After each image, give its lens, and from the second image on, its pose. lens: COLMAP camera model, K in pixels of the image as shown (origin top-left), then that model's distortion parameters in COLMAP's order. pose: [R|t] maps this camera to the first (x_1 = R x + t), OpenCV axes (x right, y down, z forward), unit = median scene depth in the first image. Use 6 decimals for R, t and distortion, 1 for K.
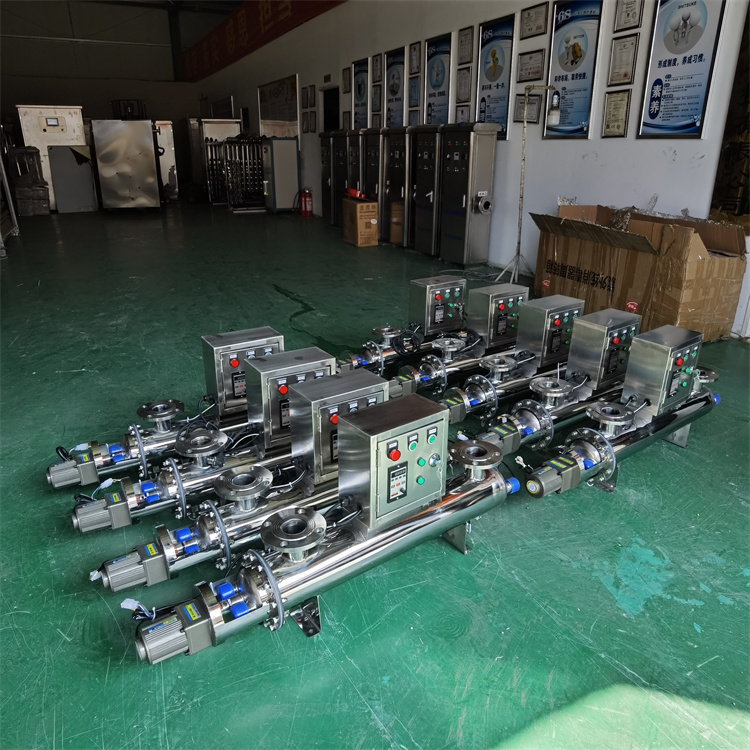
lens RADIAL K [[594.1, 0, 380.6], [0, 594.1, 373.9], [0, 0, 1]] dist [-0.001461, -0.081589]
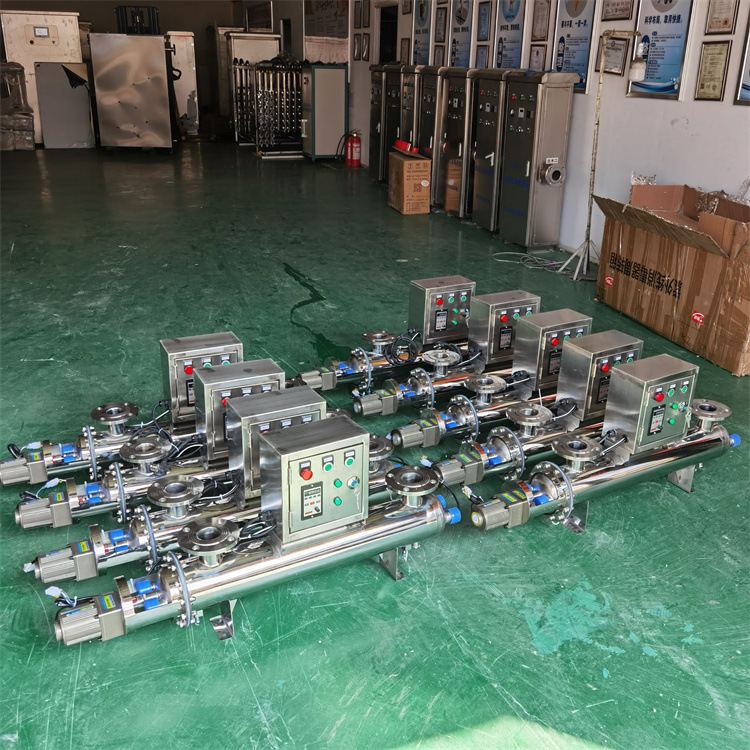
lens RADIAL K [[790.1, 0, 376.9], [0, 790.1, 375.6], [0, 0, 1]] dist [0.009942, 0.000000]
pose [[0.993390, 0.060256, -0.097705, 0.151132], [-0.059268, 0.998158, 0.012990, -0.035802], [0.098307, -0.007113, 0.995131, -0.214539]]
